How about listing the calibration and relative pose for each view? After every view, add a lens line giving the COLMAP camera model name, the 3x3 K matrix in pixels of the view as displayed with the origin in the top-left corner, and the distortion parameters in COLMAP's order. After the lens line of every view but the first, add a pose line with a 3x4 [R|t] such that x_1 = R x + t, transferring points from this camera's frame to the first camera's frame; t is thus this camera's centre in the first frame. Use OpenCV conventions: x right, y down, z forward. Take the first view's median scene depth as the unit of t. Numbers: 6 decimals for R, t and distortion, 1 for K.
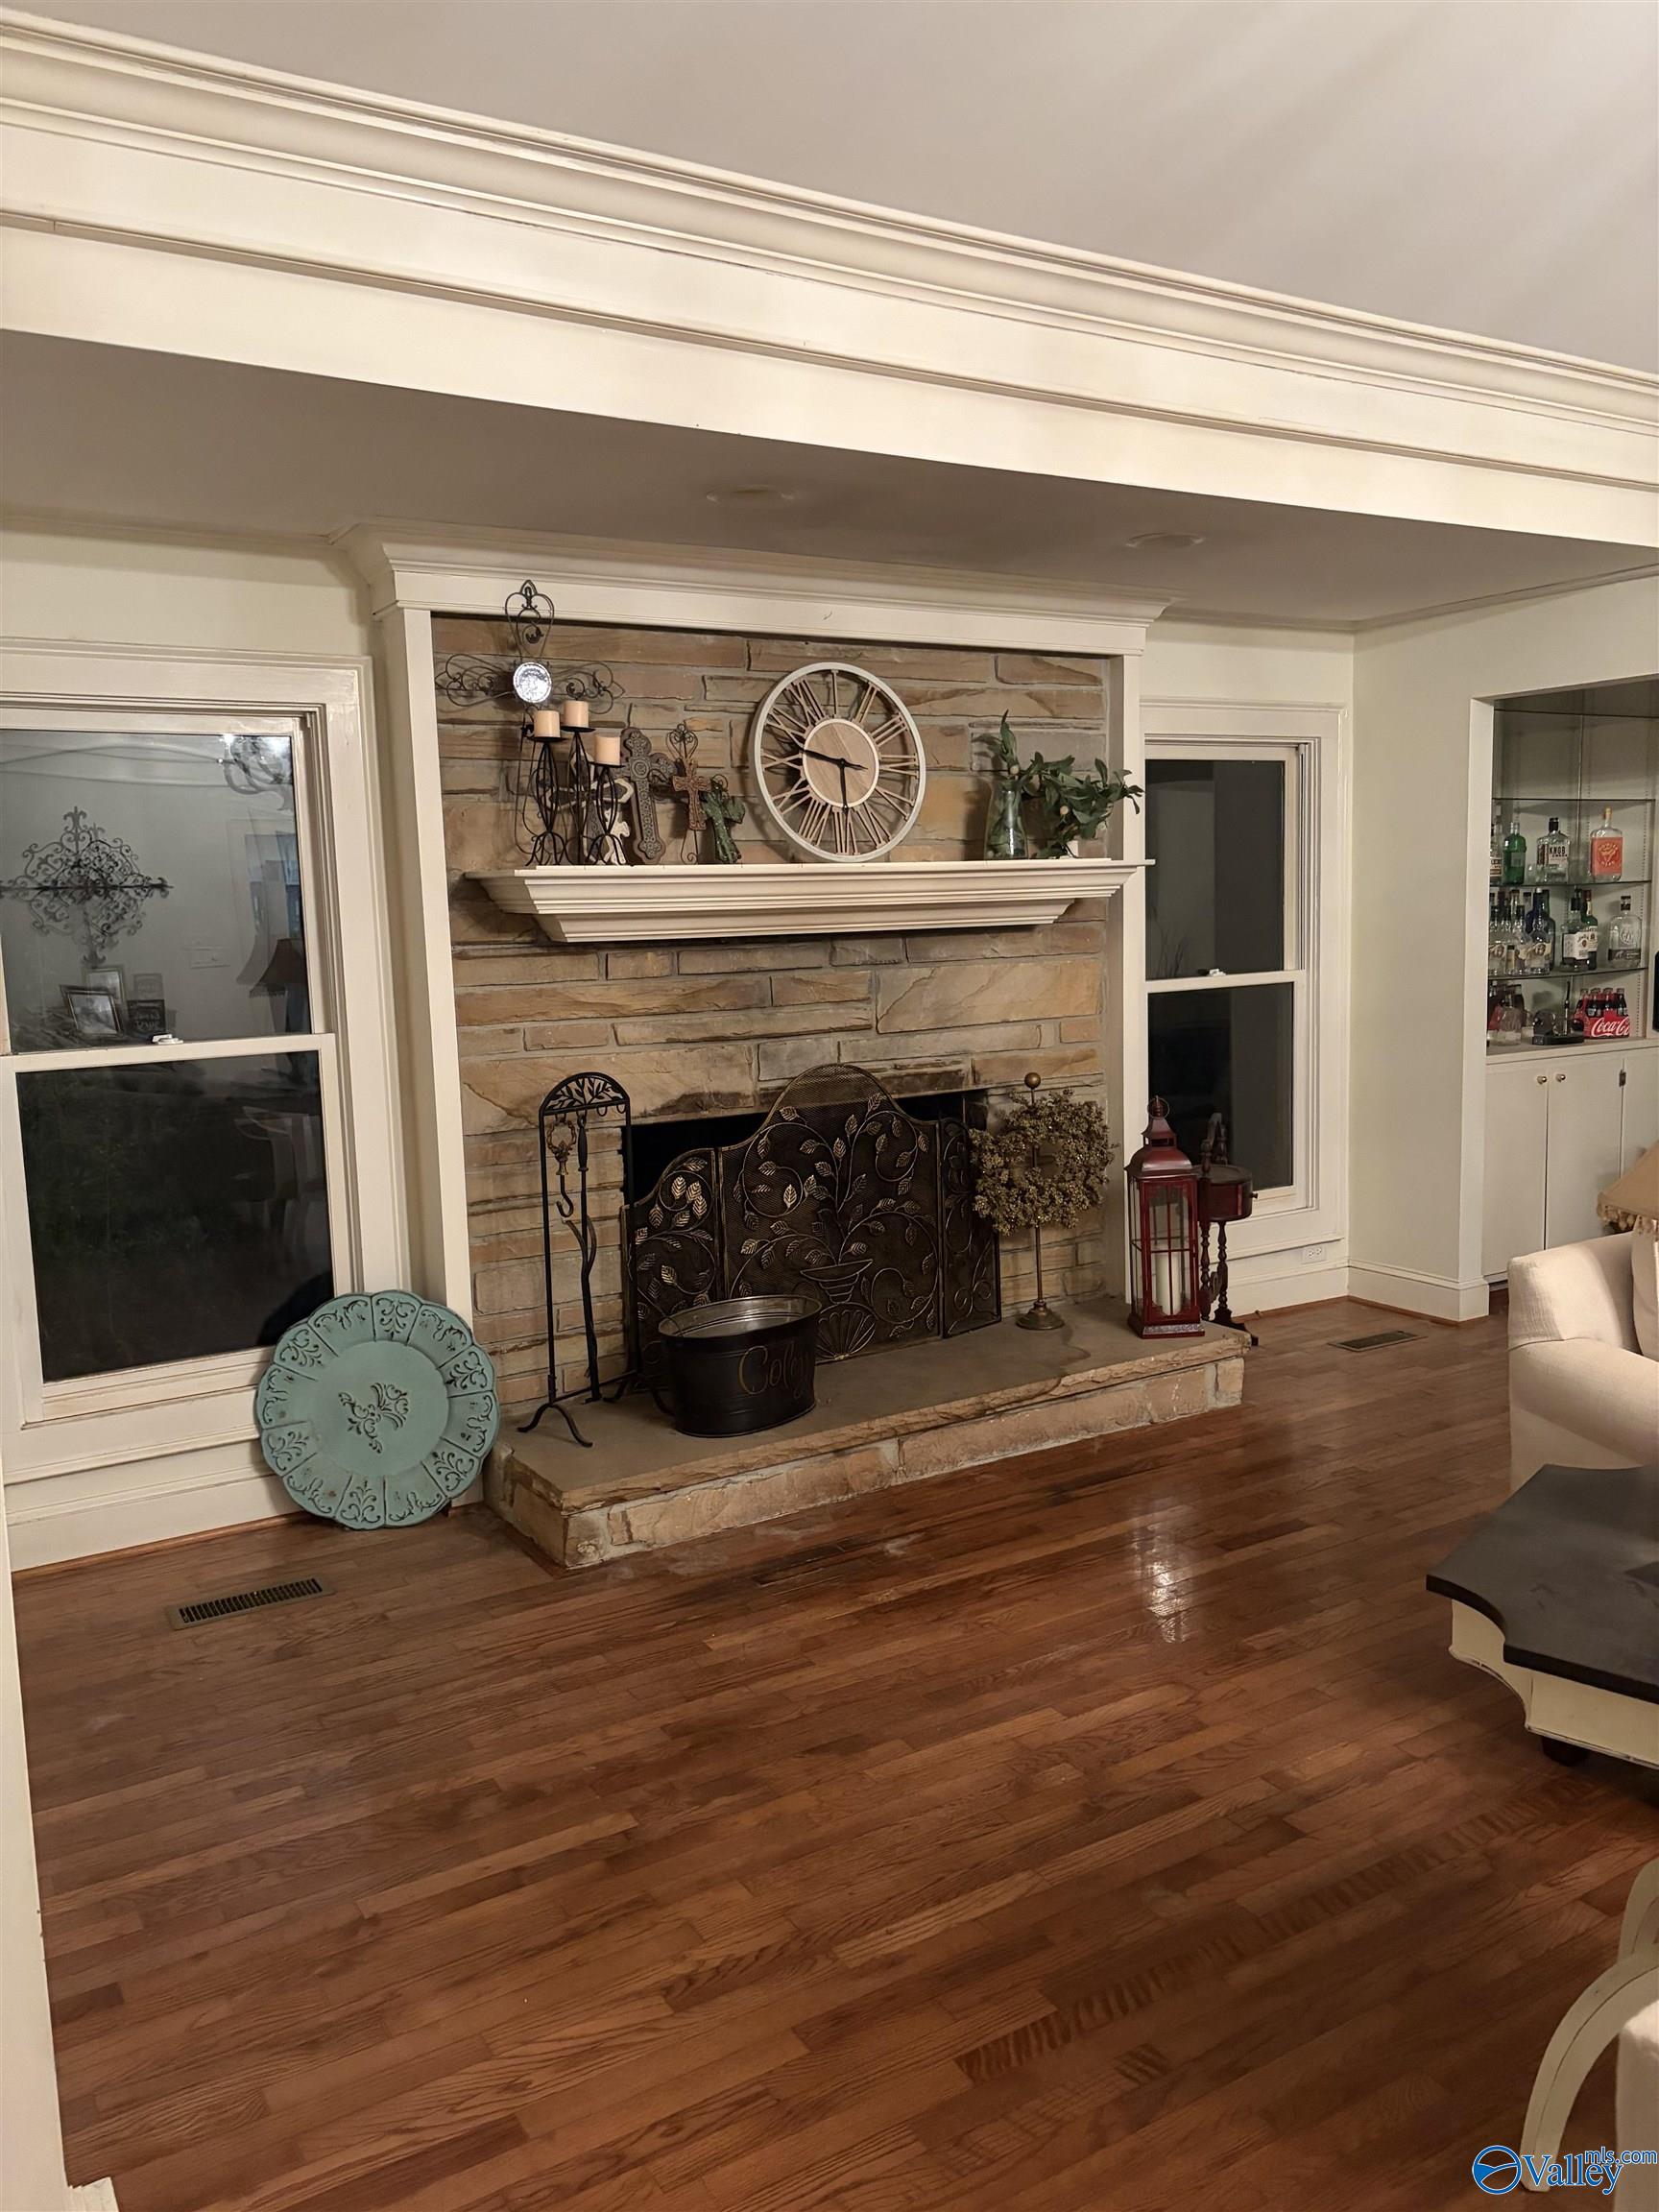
lens RADIAL K [[1676.5, 0, 829.5], [0, 1676.5, 1106.0], [0, 0, 1]] dist [0.066891, -0.066524]
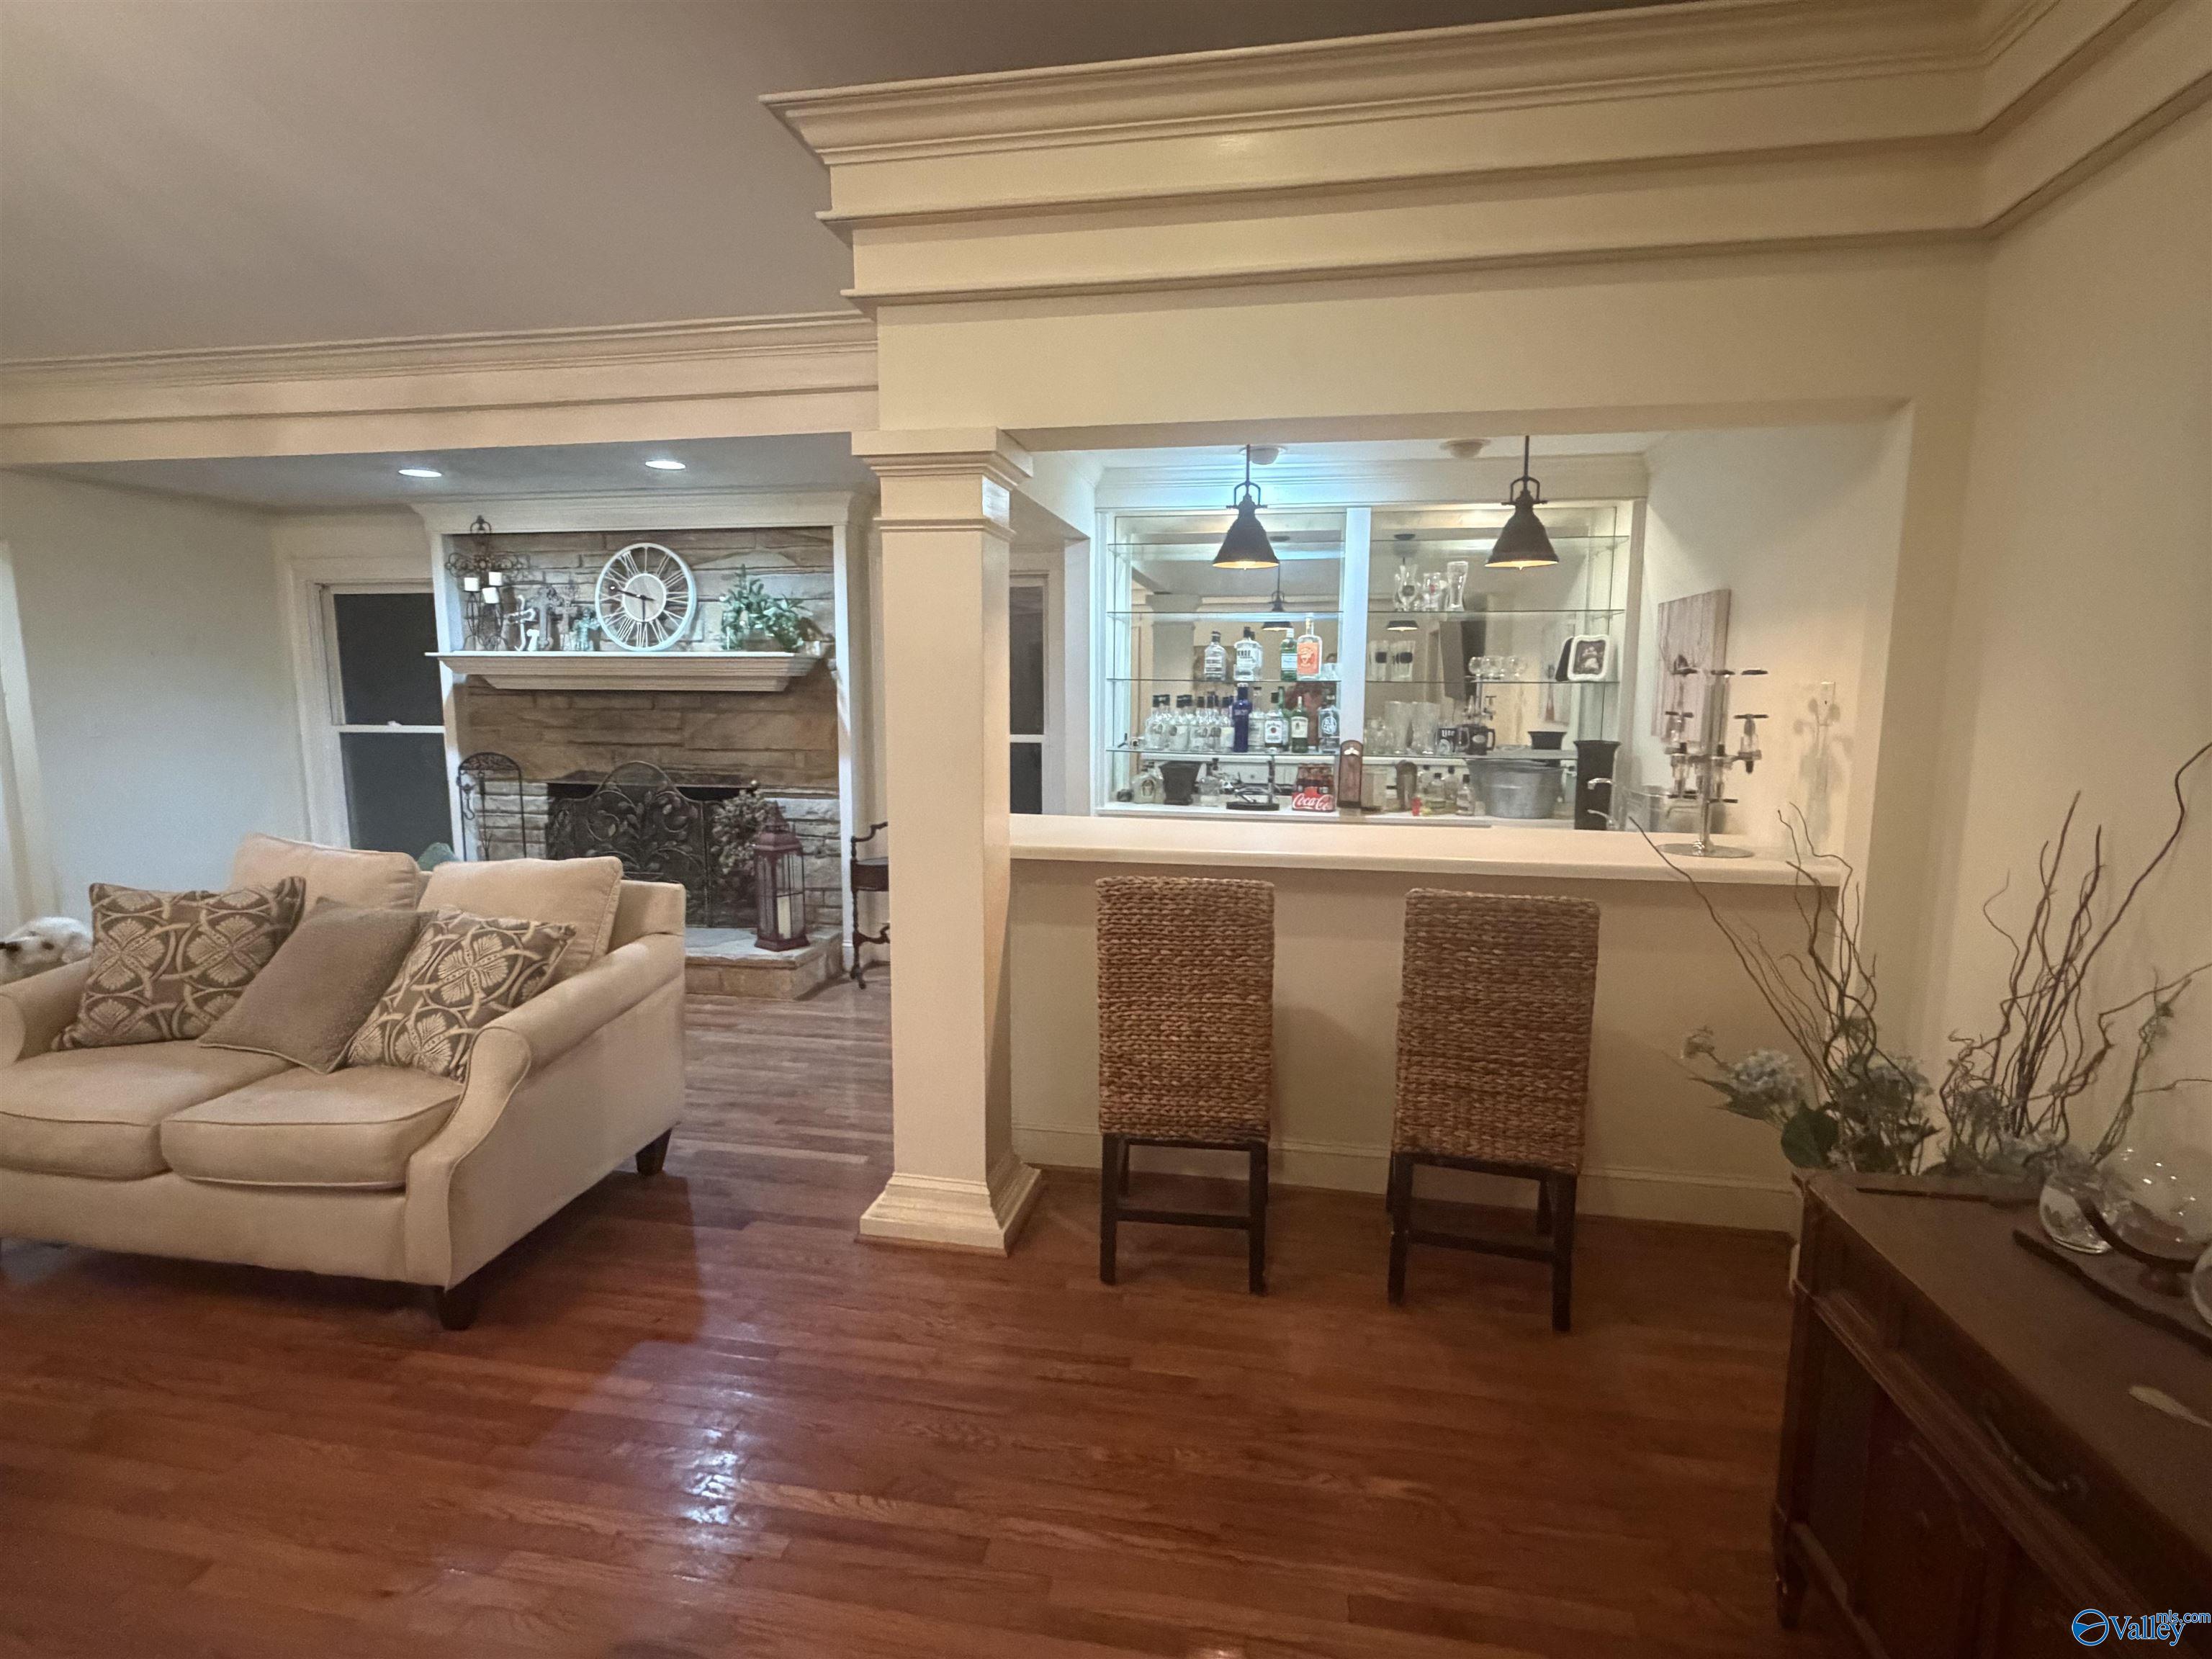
lens RADIAL K [[1098.6, 0, 1106.0], [0, 1098.6, 829.5], [0, 0, 1]] dist [0.000489, 0.000890]
pose [[0.728899, 0.135116, -0.671156, 1.203257], [-0.104826, 0.990798, 0.085621, -0.109821], [0.676549, 0.007946, 0.736355, 0.464295]]
